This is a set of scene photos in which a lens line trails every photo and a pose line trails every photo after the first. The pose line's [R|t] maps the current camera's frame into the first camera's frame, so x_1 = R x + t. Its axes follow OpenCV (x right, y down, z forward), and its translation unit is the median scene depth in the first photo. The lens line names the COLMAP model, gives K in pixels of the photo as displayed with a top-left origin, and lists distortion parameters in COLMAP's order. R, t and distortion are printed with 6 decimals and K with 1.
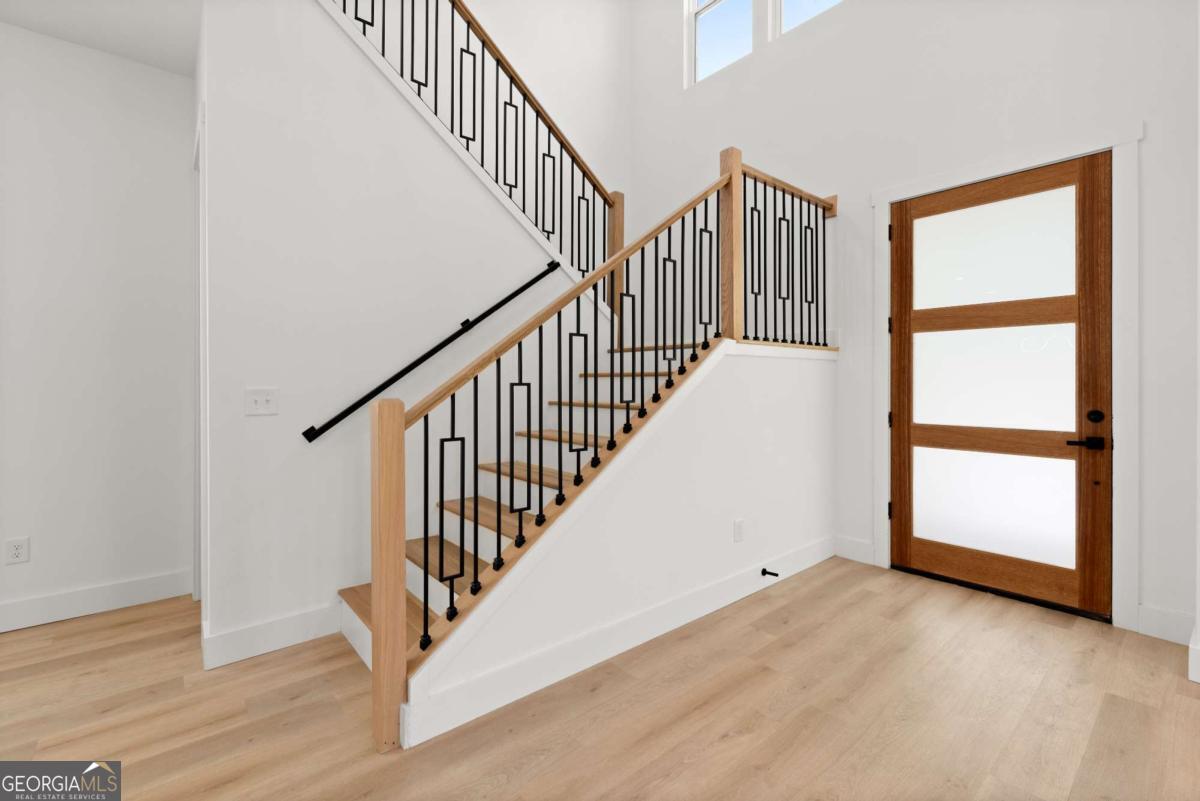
lens RADIAL K [[522.0, 0, 596.4], [0, 522.0, 383.1], [0, 0, 1]] dist [-0.001642, -0.000157]
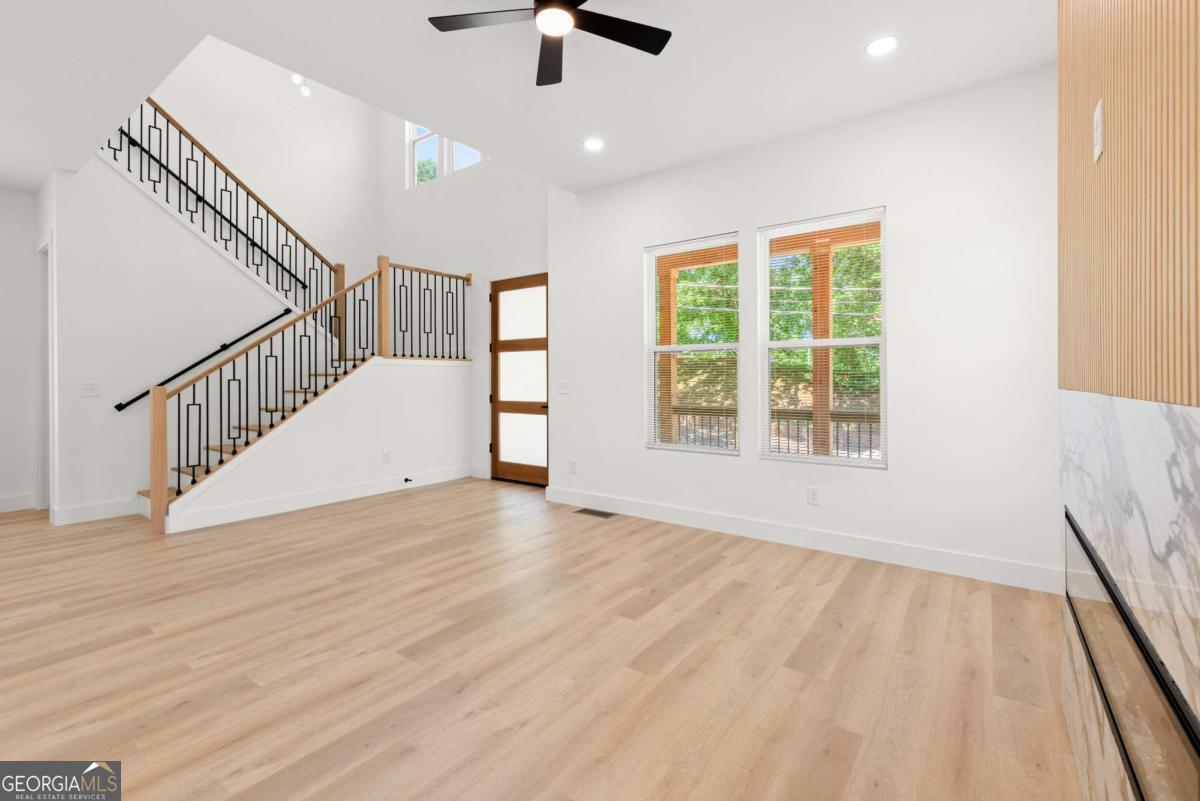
lens RADIAL K [[522.0, 0, 596.4], [0, 522.0, 383.1], [0, 0, 1]] dist [-0.001642, -0.000157]
pose [[0.973008, -0.004225, 0.230731, 0.569673], [0.003180, 0.999983, 0.004904, 0.006763], [-0.230748, -0.004038, 0.973005, -1.008381]]
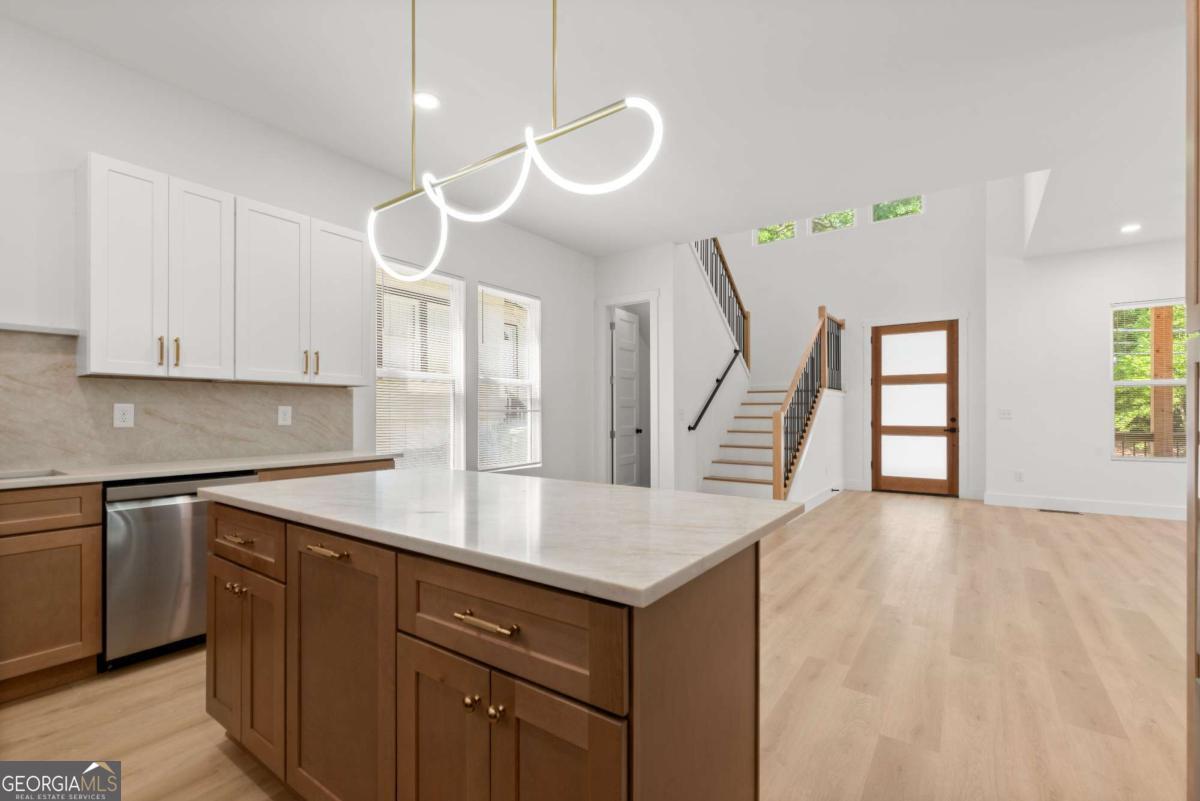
lens RADIAL K [[522.3, 0, 594.9], [0, 522.3, 411.3], [0, 0, 1]] dist [-0.000279, 0.000133]
pose [[0.968574, -0.000758, 0.248726, -1.286870], [0.001182, 0.999998, -0.001557, 0.019874], [-0.248724, 0.001802, 0.968573, -0.980149]]
